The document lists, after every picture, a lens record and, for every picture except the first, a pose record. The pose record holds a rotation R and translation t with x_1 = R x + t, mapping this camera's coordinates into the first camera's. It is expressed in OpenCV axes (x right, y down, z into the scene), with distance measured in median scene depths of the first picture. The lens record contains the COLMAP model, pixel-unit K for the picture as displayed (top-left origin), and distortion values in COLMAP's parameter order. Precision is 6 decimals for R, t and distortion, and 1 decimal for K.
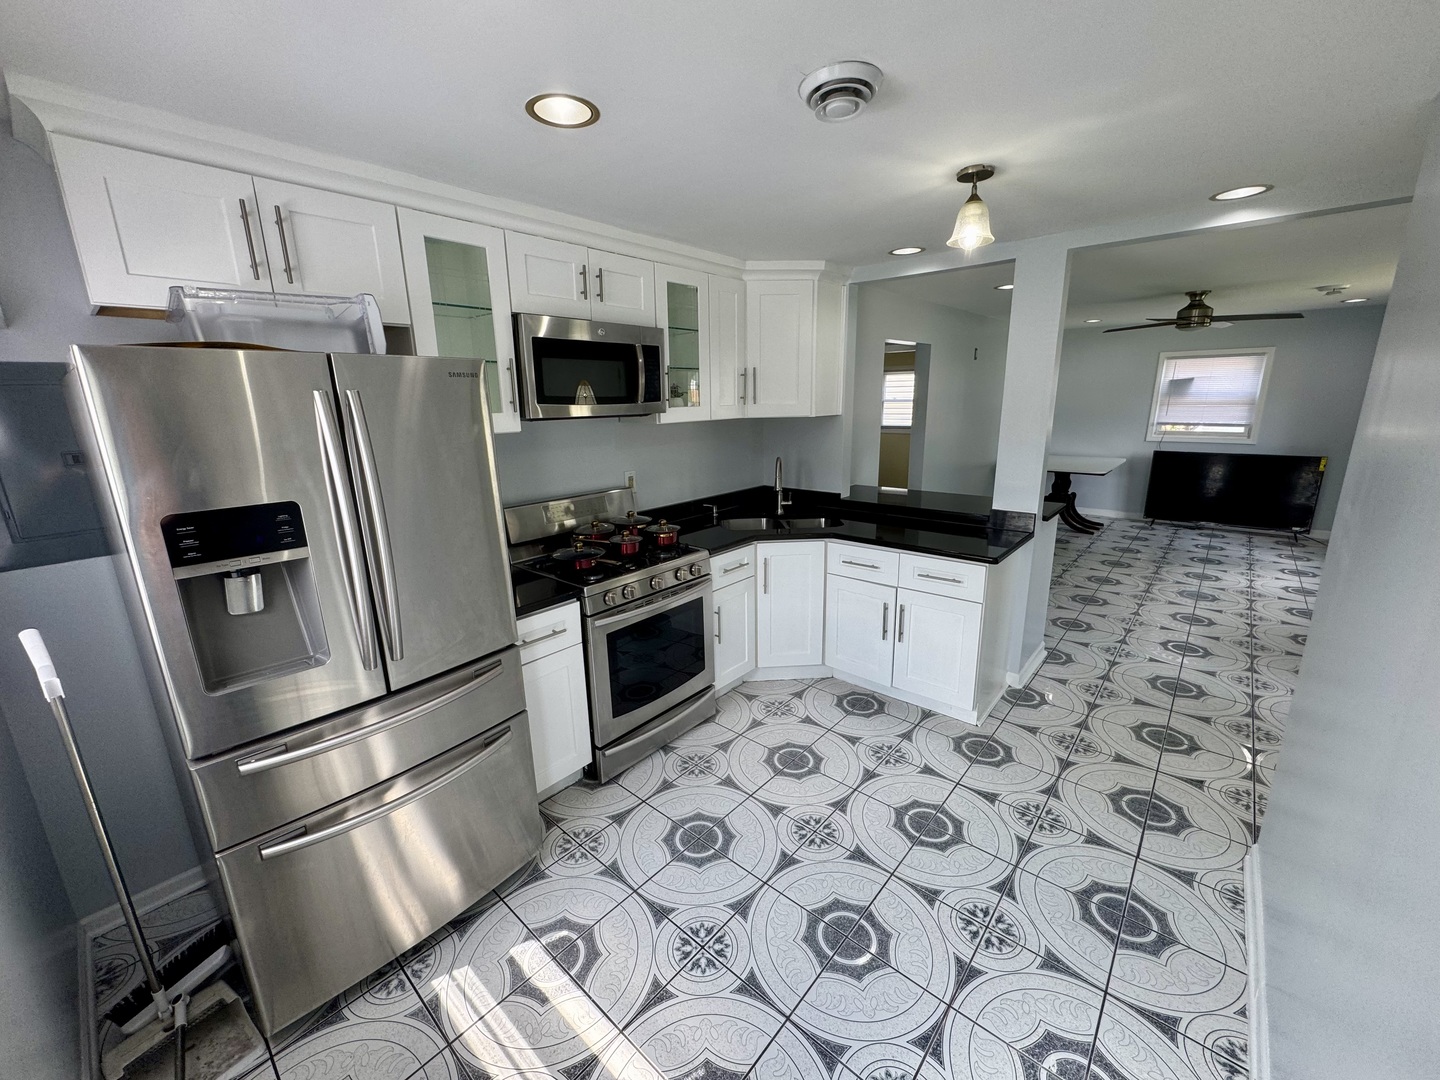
lens RADIAL K [[574.0, 0, 720.0], [0, 574.0, 540.0], [0, 0, 1]] dist [-0.001304, -0.000187]
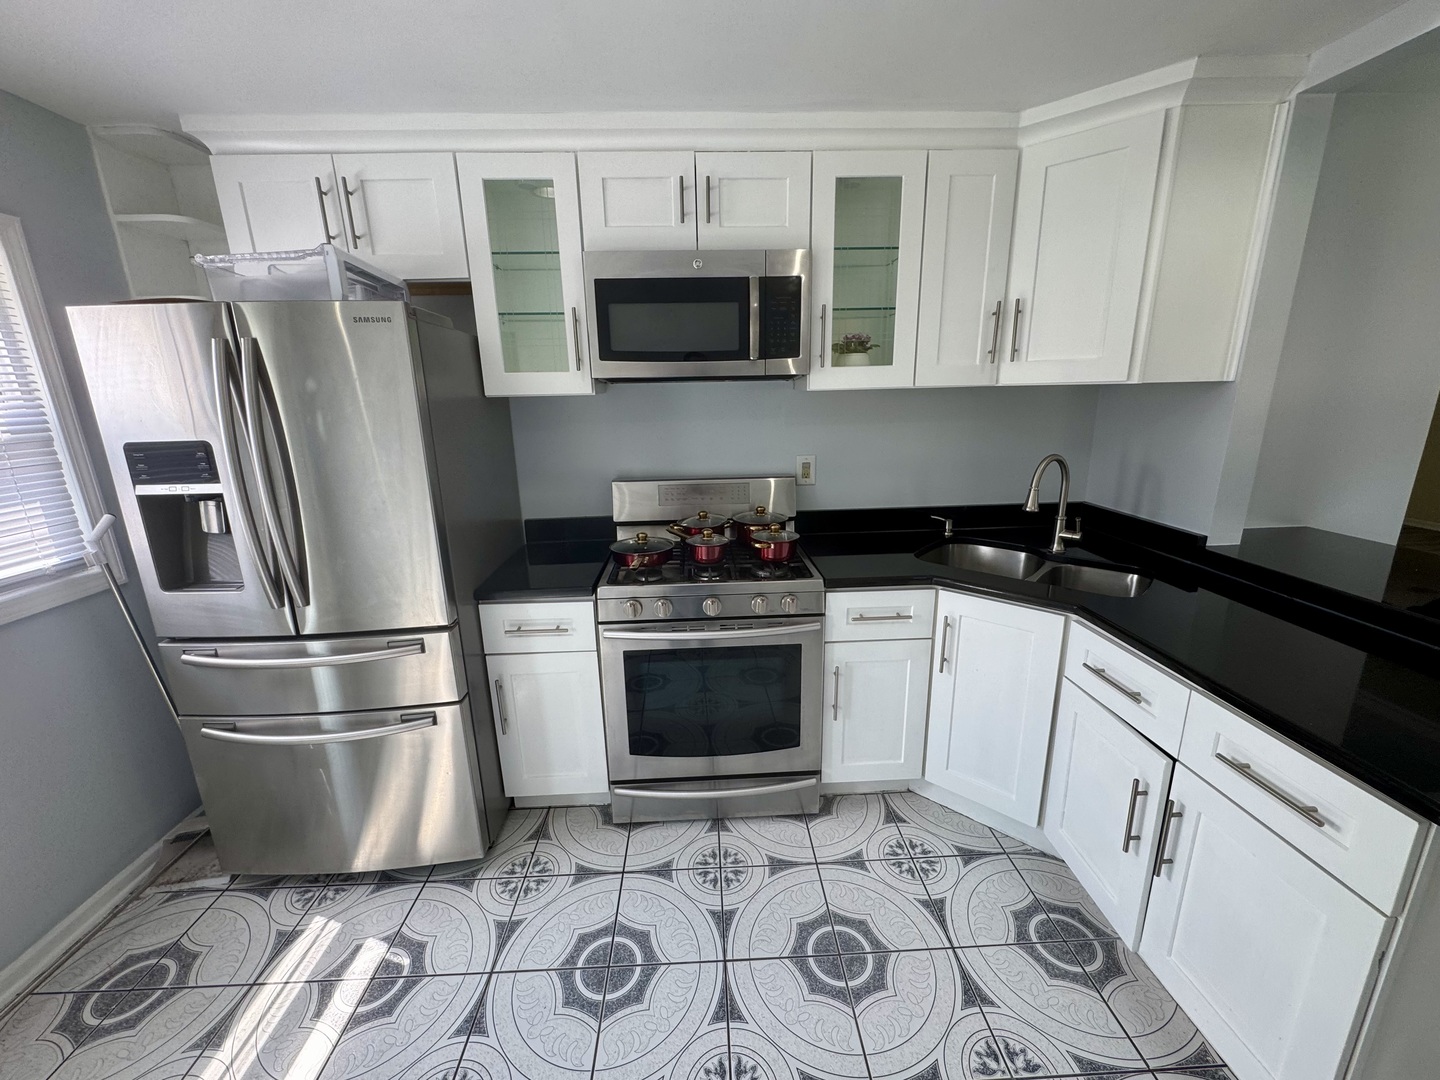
lens RADIAL K [[574.0, 0, 720.0], [0, 574.0, 540.0], [0, 0, 1]] dist [-0.001304, -0.000187]
pose [[0.689524, 0.185692, -0.700054, 0.378099], [-0.167015, 0.981290, 0.095787, -0.076510], [0.704743, 0.050872, 0.707636, 0.464545]]
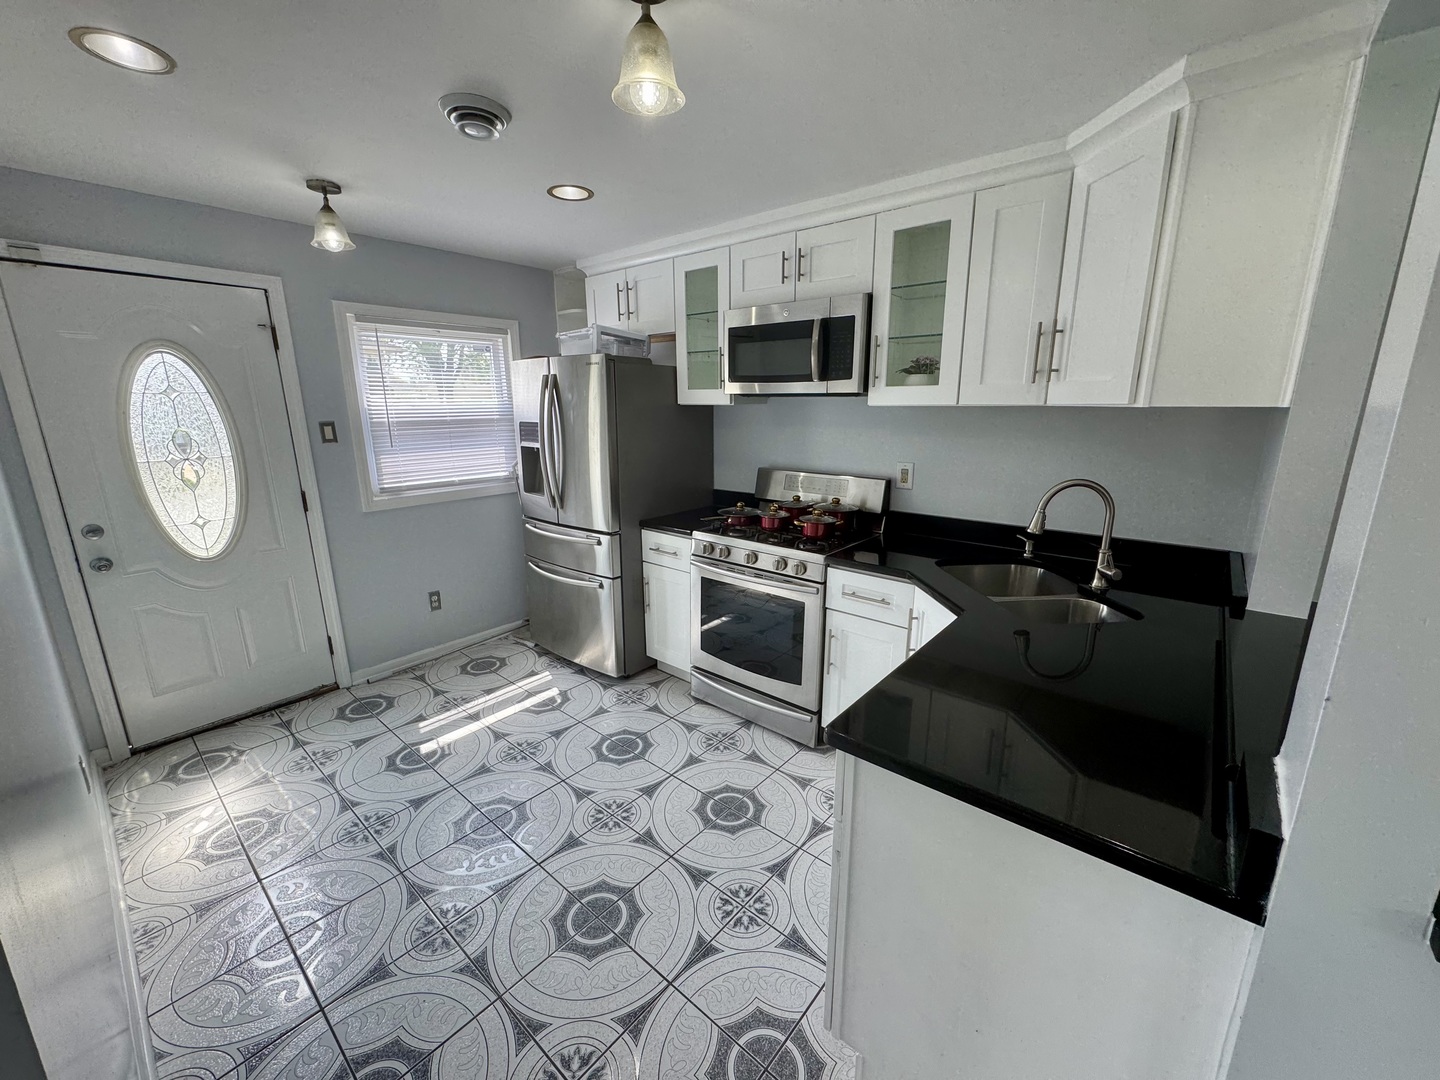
lens RADIAL K [[574.0, 0, 720.0], [0, 574.0, 540.0], [0, 0, 1]] dist [-0.001304, -0.000187]
pose [[0.017505, 0.250844, -0.967869, 0.832976], [-0.241270, 0.940471, 0.239380, -0.178970], [0.970300, 0.229327, 0.076984, 0.826659]]
